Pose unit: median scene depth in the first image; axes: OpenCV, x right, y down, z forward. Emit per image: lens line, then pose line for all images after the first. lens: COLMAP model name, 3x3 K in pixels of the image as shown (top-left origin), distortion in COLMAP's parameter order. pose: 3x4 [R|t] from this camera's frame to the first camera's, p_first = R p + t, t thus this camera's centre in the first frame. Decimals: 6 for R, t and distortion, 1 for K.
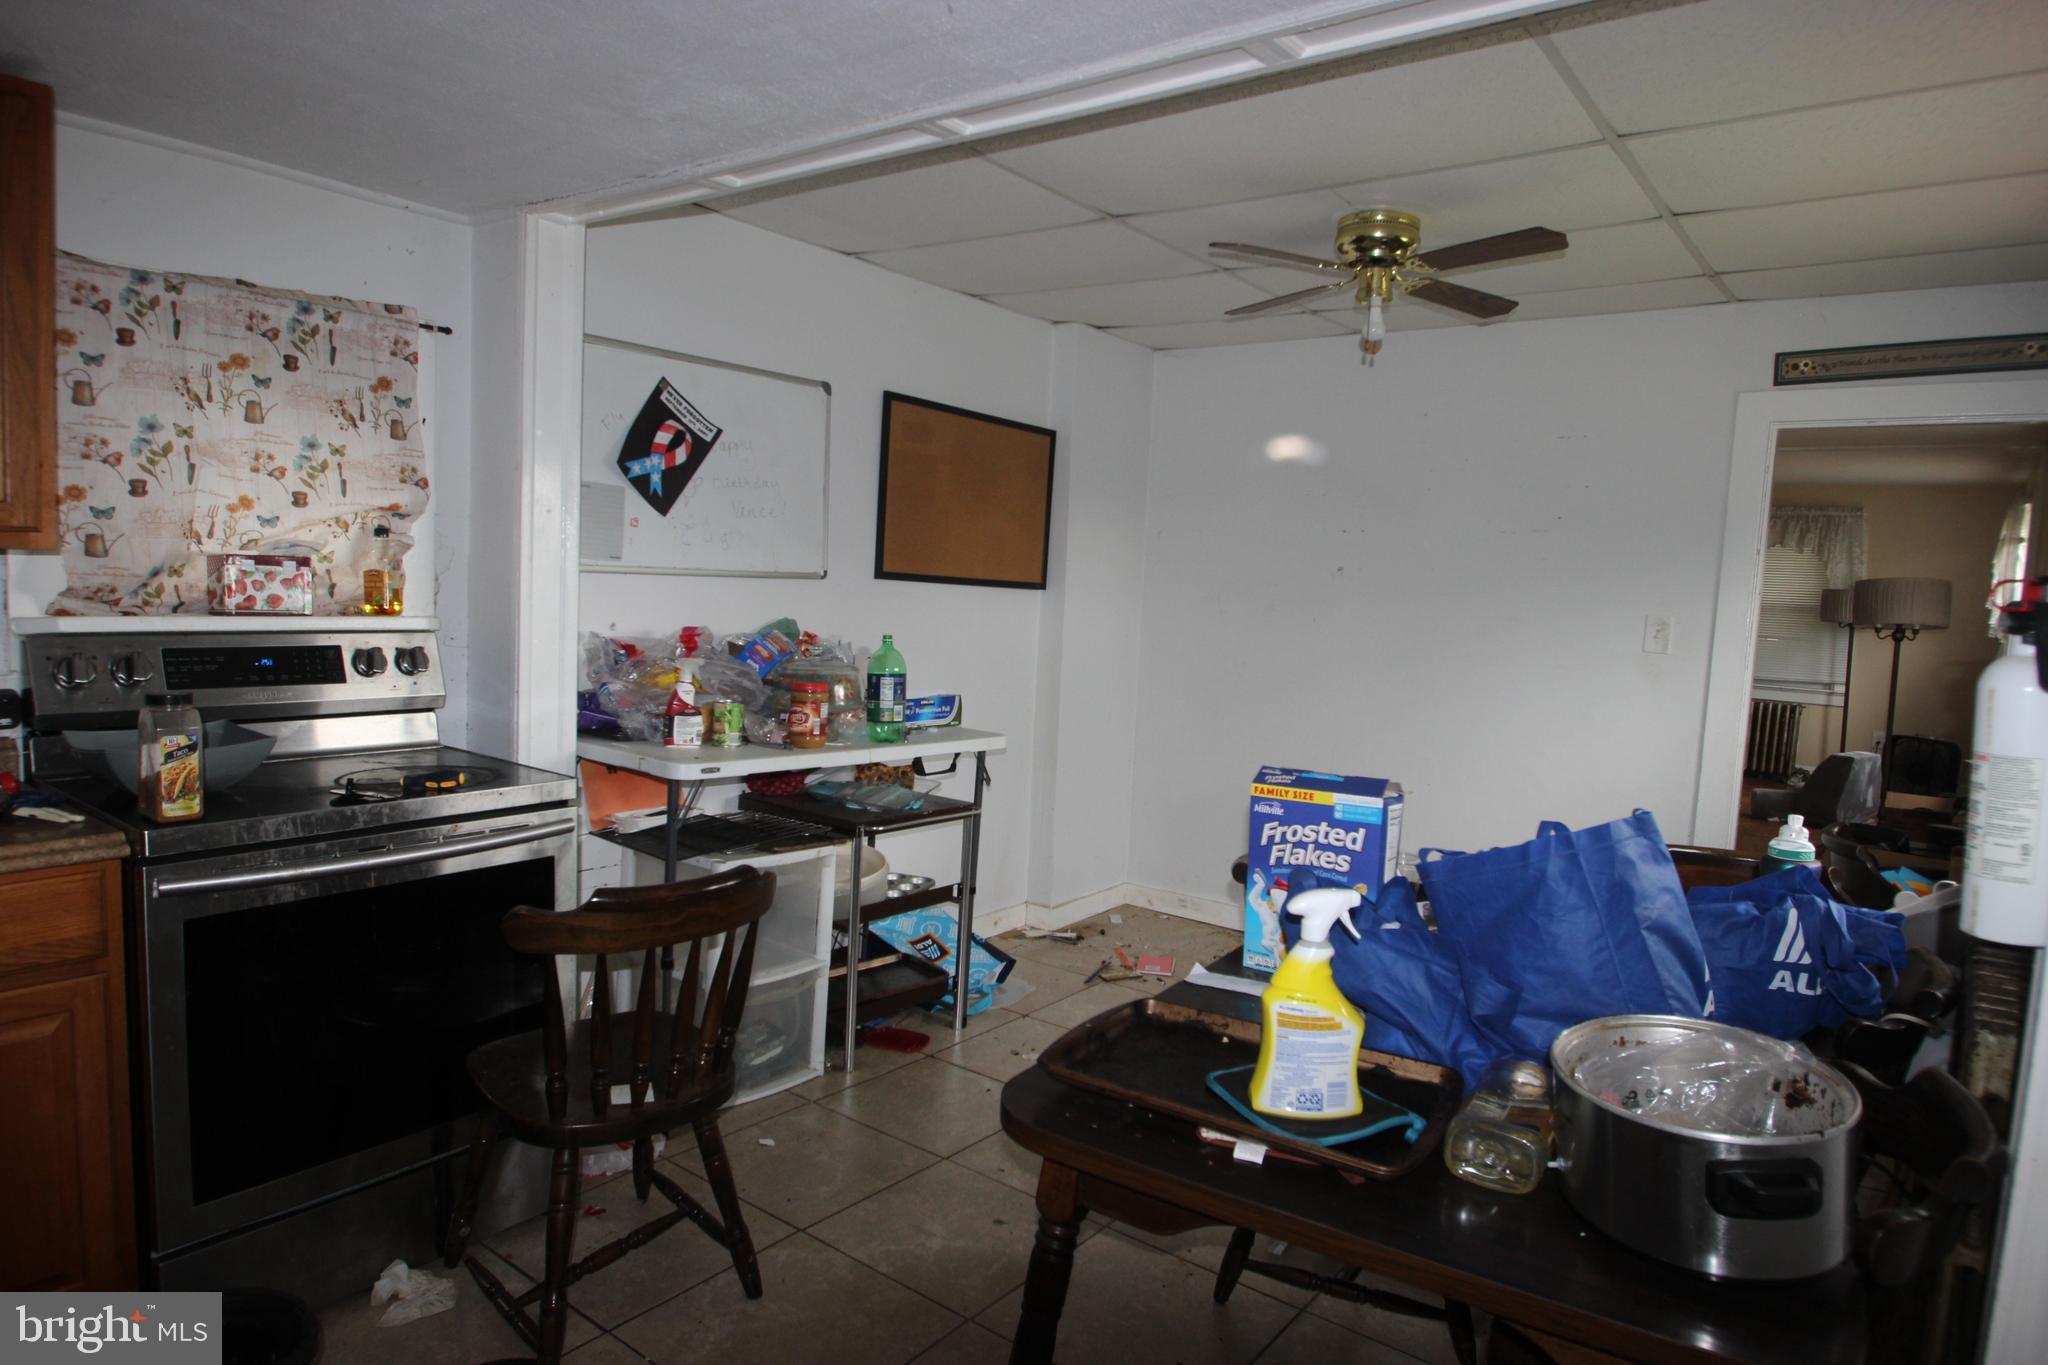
lens RADIAL K [[1212.4, 0, 1030.2], [0, 1212.4, 686.4], [0, 0, 1]] dist [-0.002546, -0.018191]
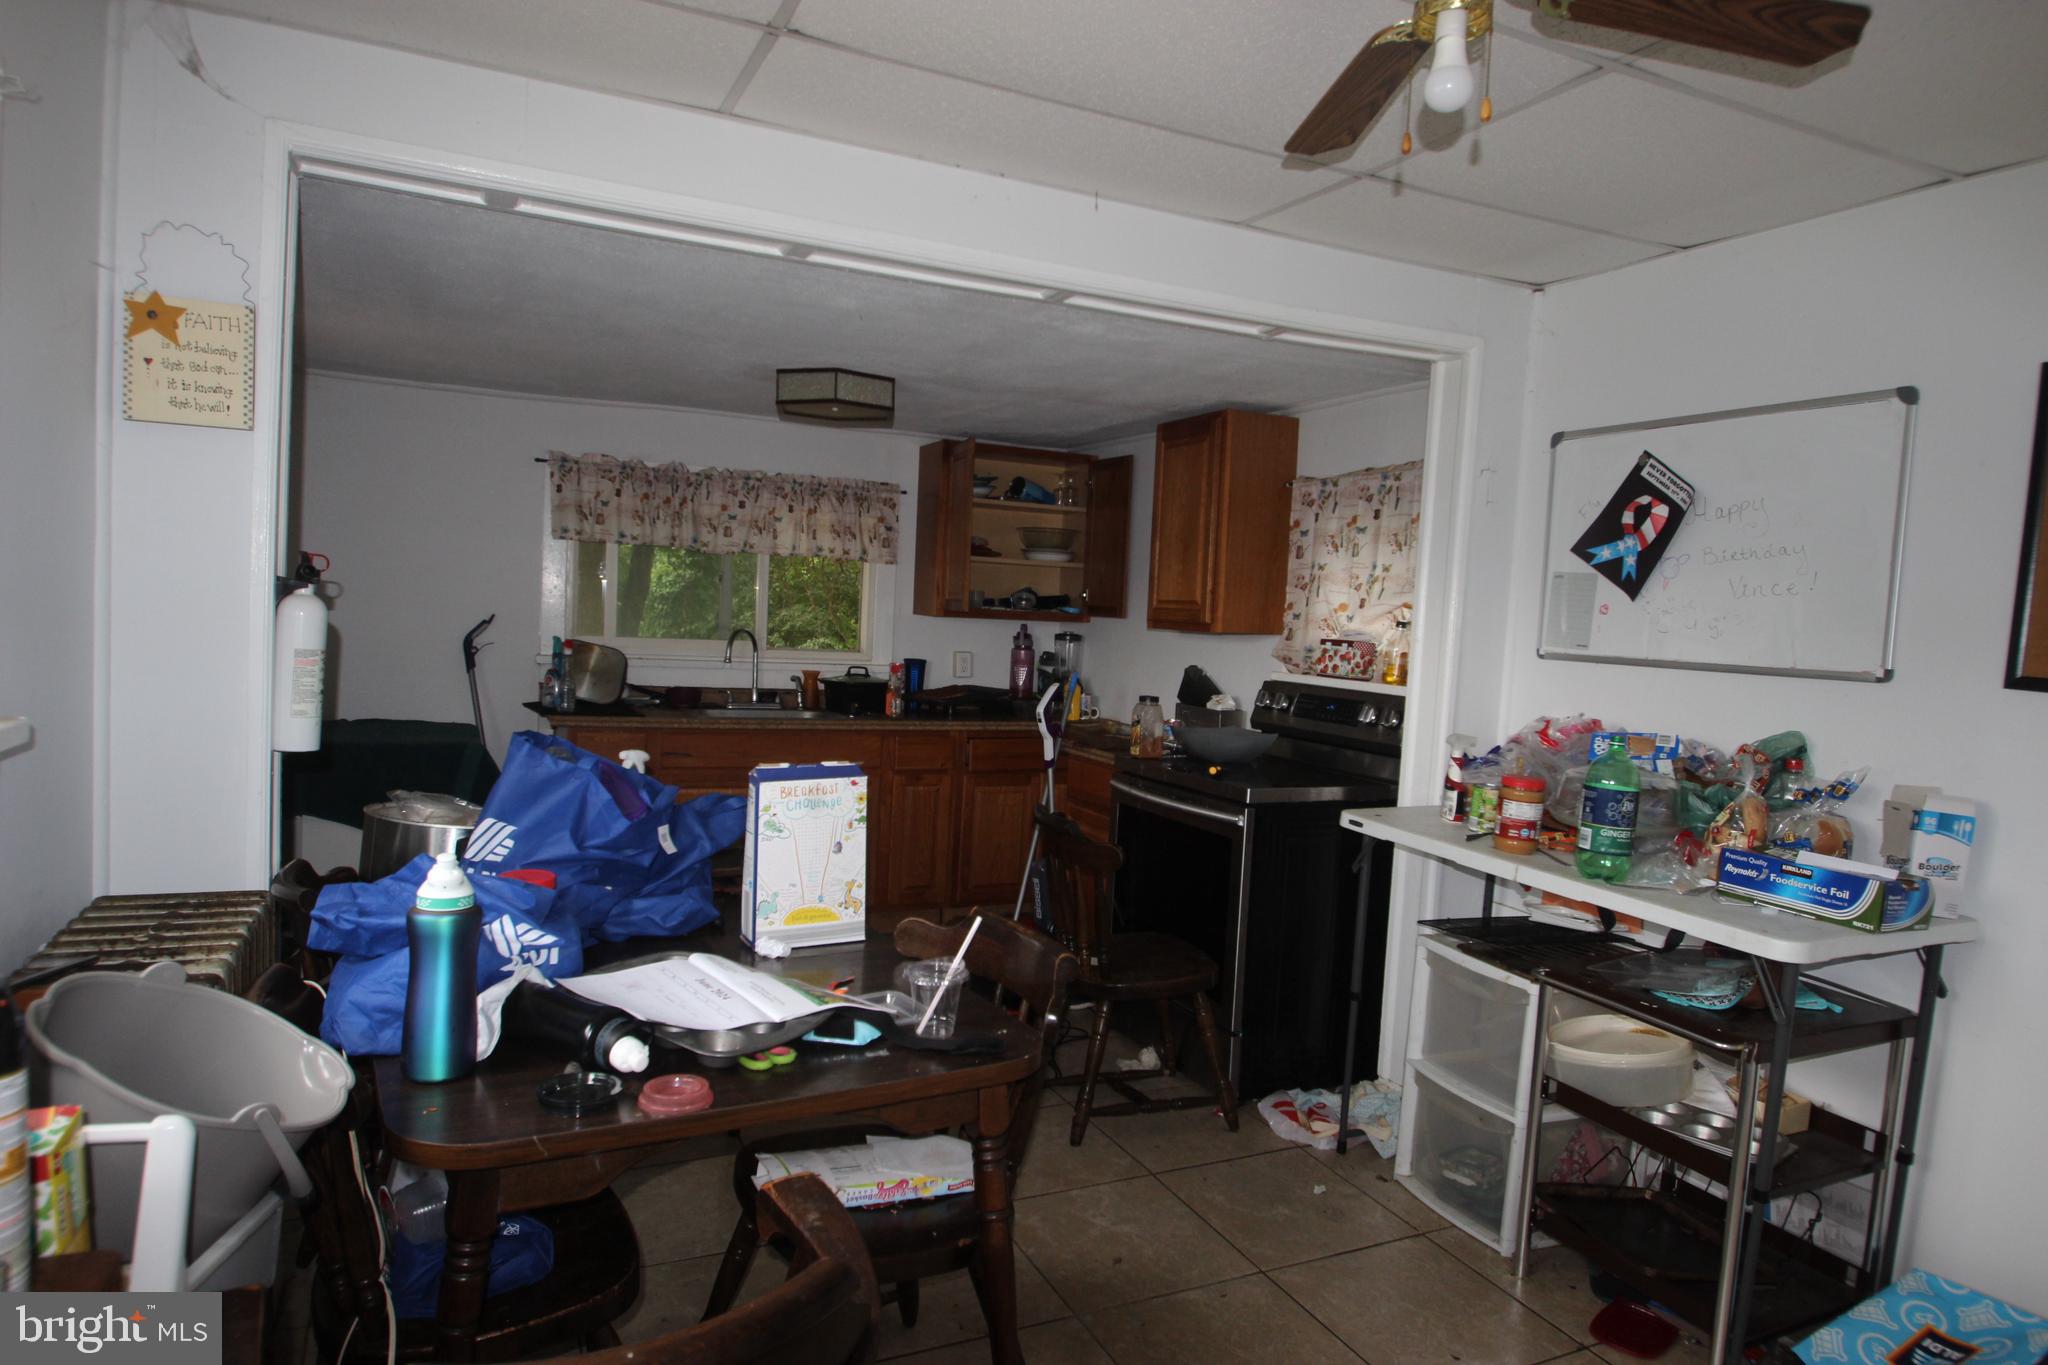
lens RADIAL K [[1212.4, 0, 1030.2], [0, 1212.4, 686.4], [0, 0, 1]] dist [-0.002546, -0.018191]
pose [[-0.447278, -0.016157, -0.894249, 0.734965], [-0.157355, 0.985663, 0.060895, -0.062813], [0.880444, 0.167952, -0.443408, 1.042583]]
